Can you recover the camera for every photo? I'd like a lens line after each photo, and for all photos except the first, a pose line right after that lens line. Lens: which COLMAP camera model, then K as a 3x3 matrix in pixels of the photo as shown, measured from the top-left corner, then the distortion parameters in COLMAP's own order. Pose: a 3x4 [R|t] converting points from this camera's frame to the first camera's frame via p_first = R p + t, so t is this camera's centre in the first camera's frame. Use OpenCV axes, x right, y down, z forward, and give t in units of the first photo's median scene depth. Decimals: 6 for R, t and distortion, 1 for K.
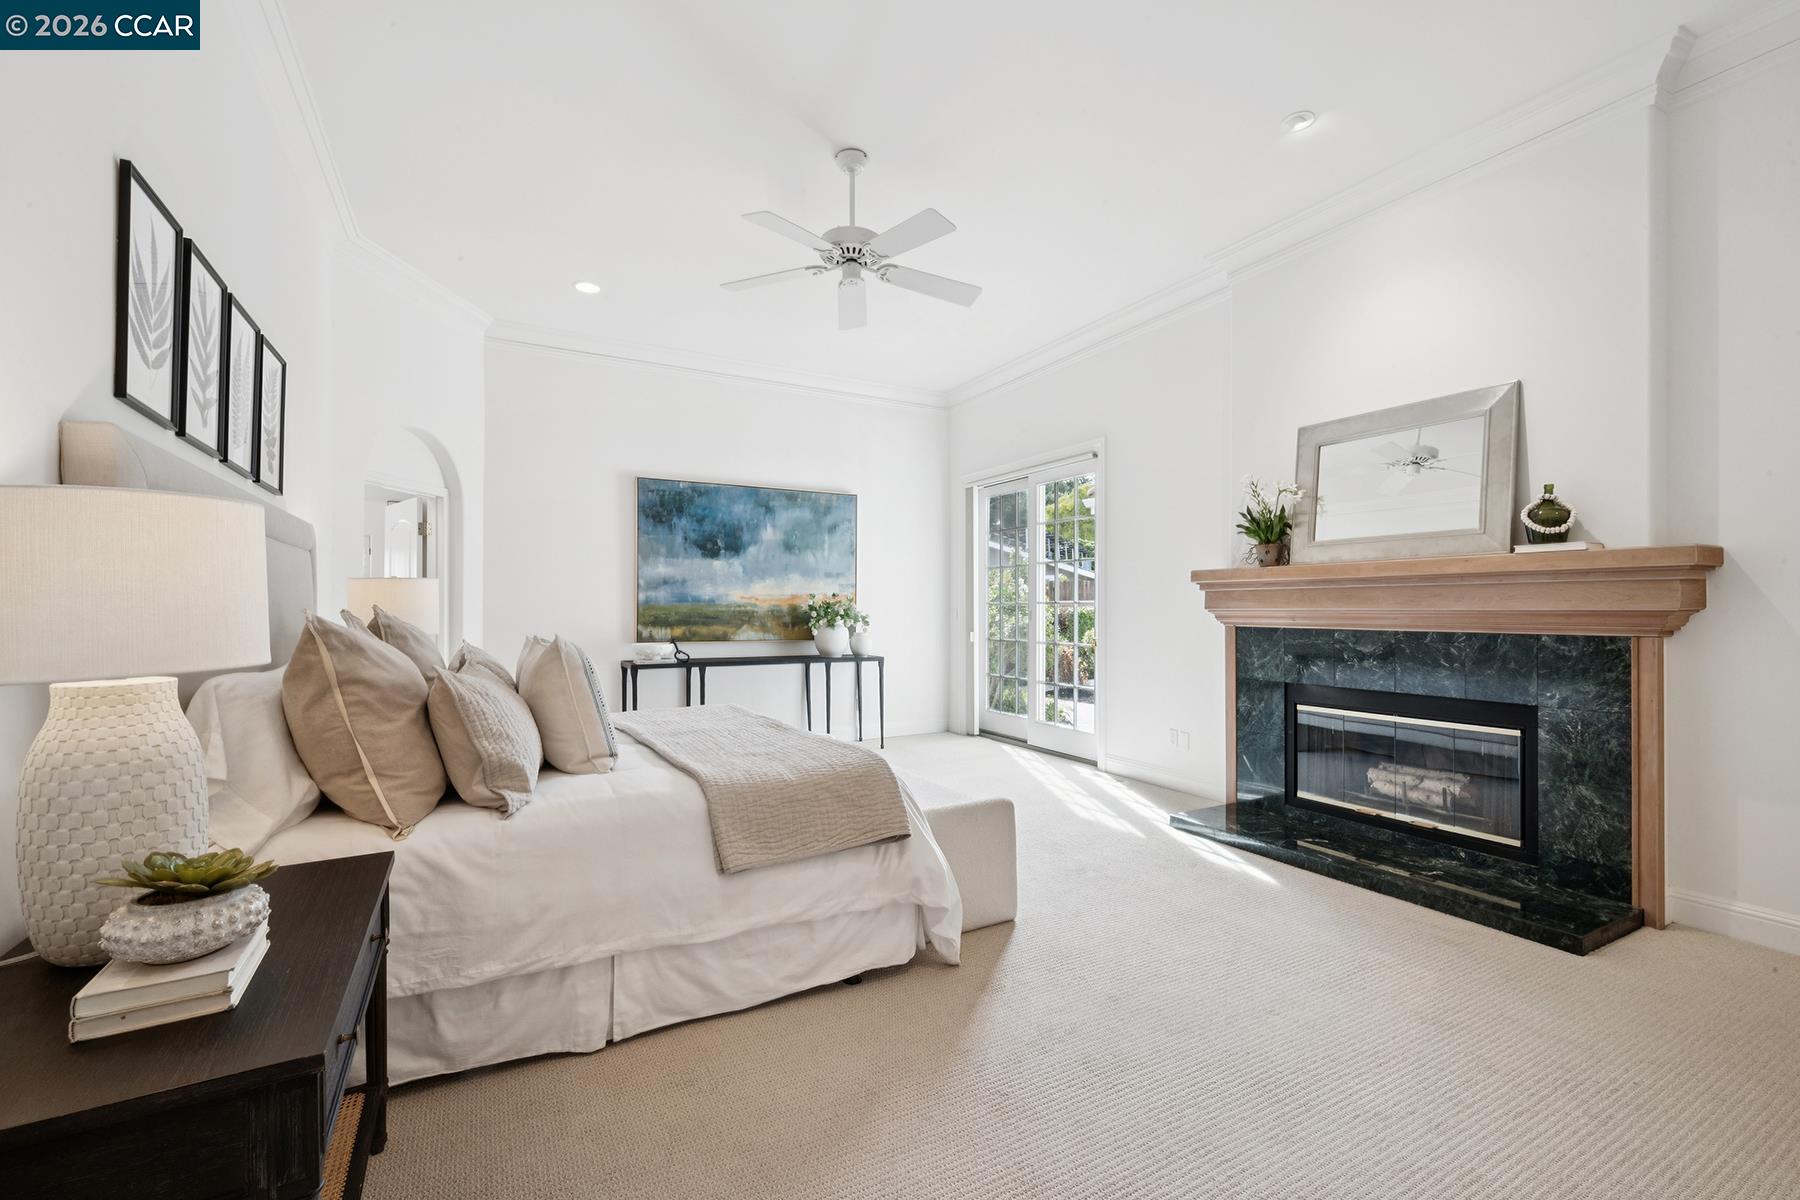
lens RADIAL K [[771.9, 0, 899.6], [0, 771.9, 606.6], [0, 0, 1]] dist [-0.000270, 0.000060]
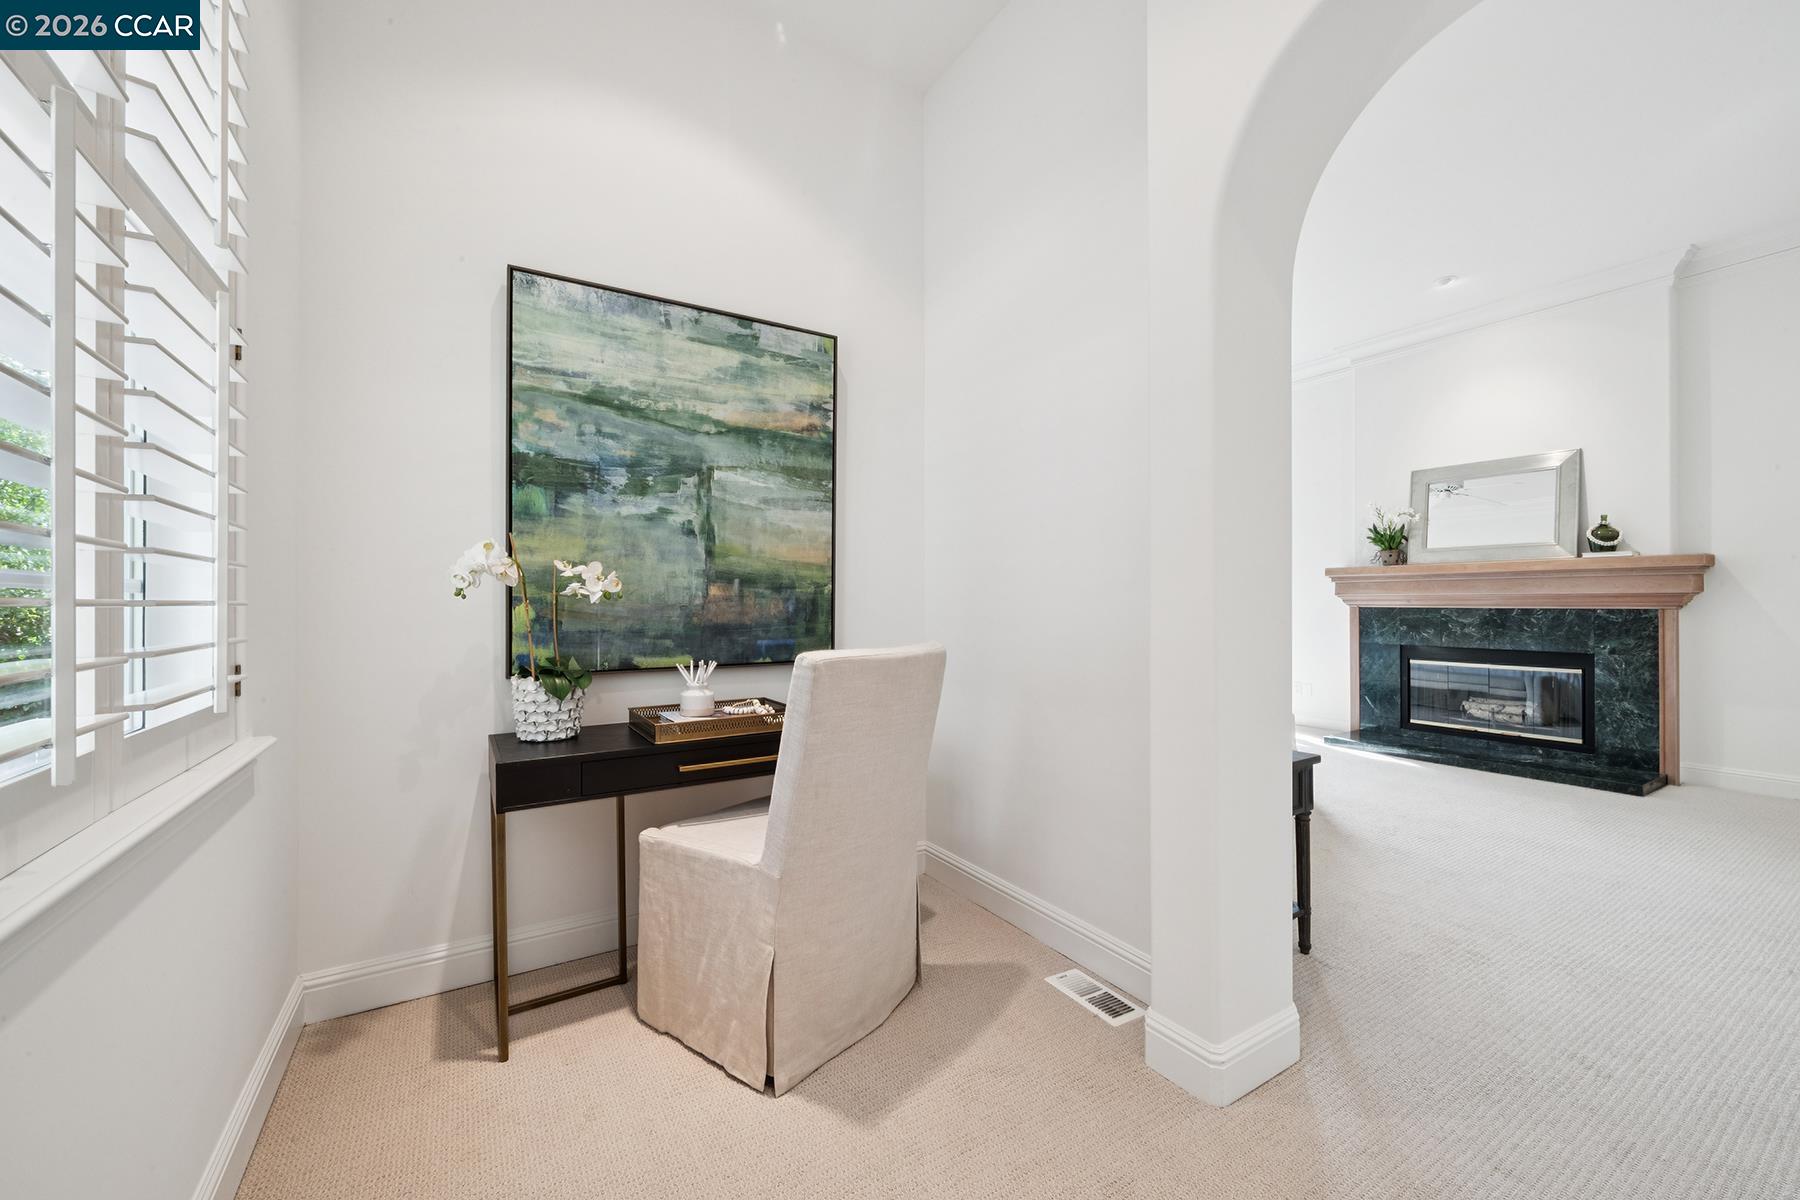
lens RADIAL K [[712.3, 0, 900.0], [0, 712.3, 600.0], [0, 0, 1]] dist [-0.001139, -0.000127]
pose [[0.998888, -0.005648, 0.046803, -0.520989], [0.005536, 0.999982, 0.002512, 0.004941], [-0.046817, -0.002250, 0.998901, -0.308446]]
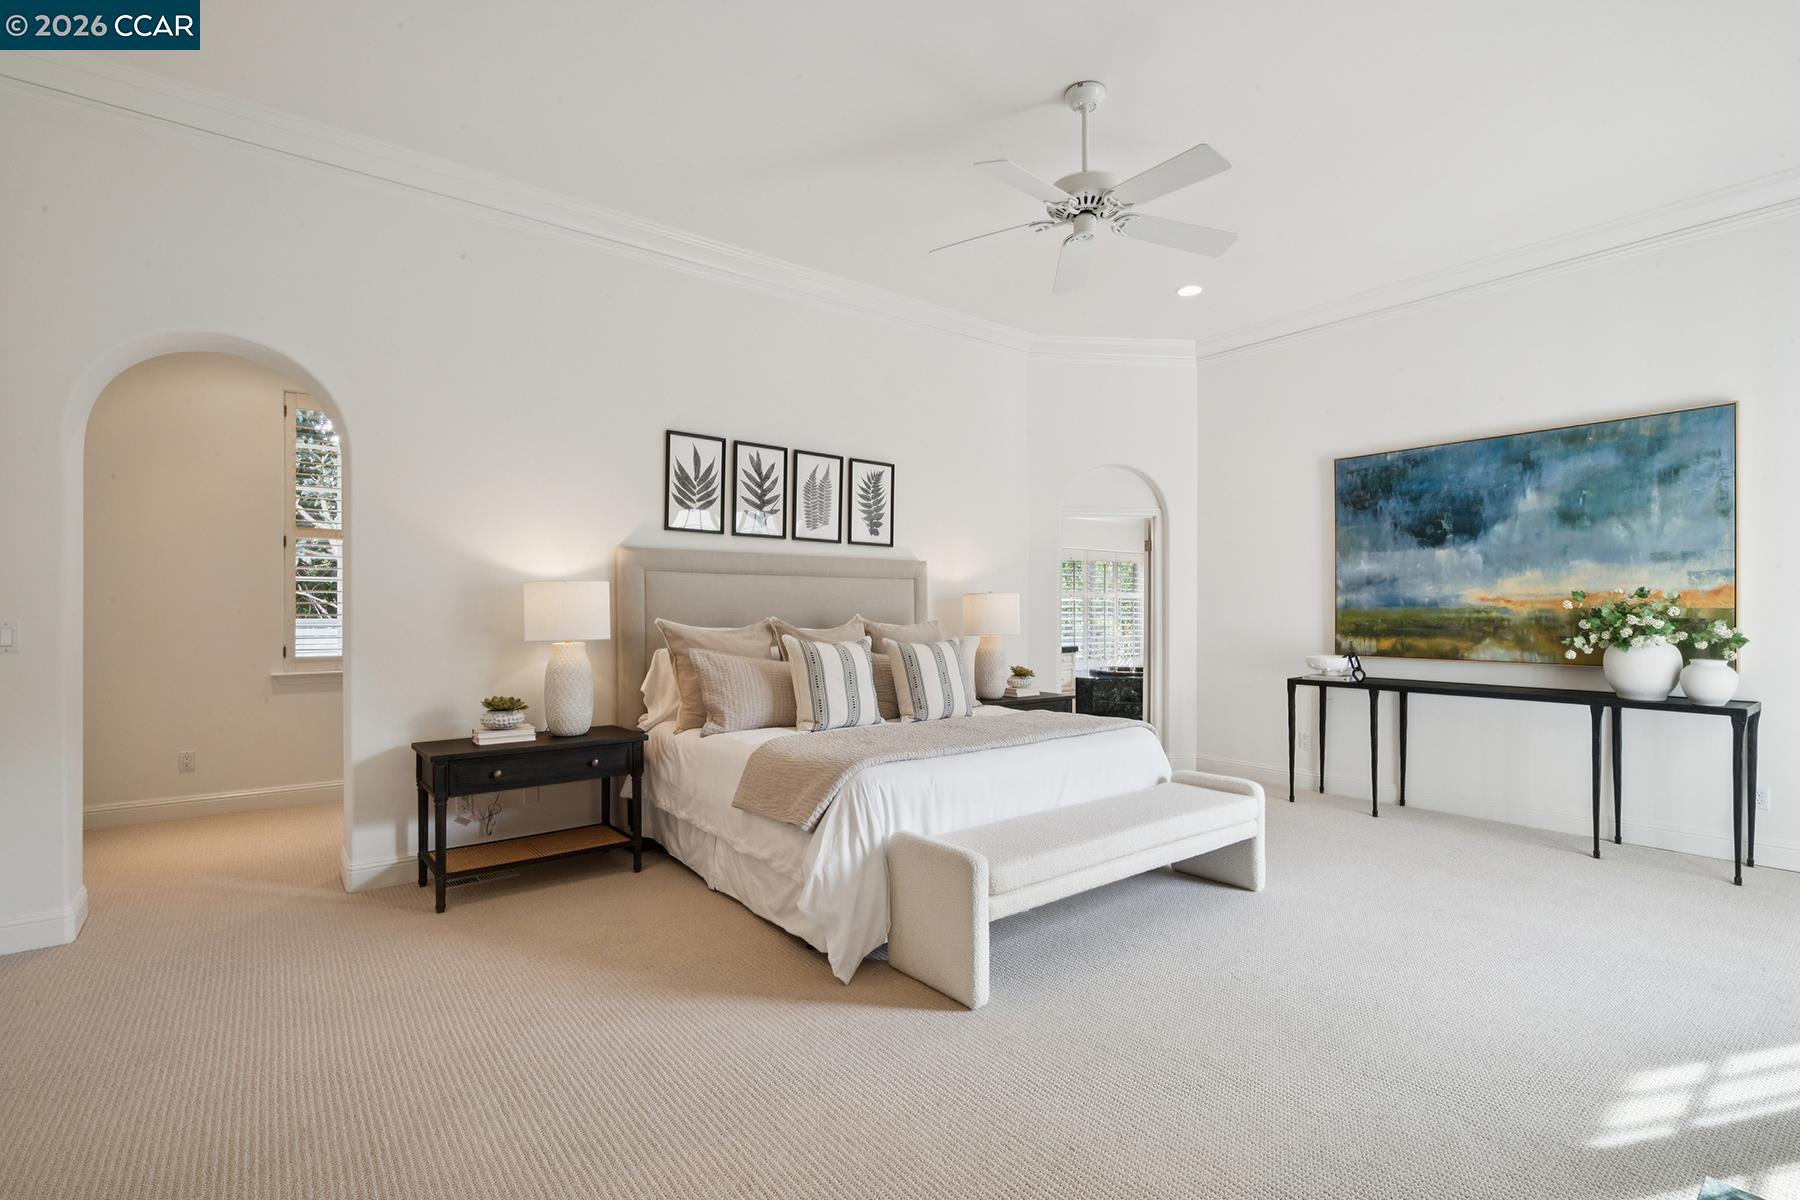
lens RADIAL K [[834.5, 0, 900.0], [0, 834.5, 600.0], [0, 0, 1]] dist [0.000892, 0.000300]
pose [[0.148381, -0.012475, -0.988852, 0.649410], [0.006948, 0.999909, -0.011572, -0.008080], [0.988906, -0.005153, 0.148454, 0.514903]]
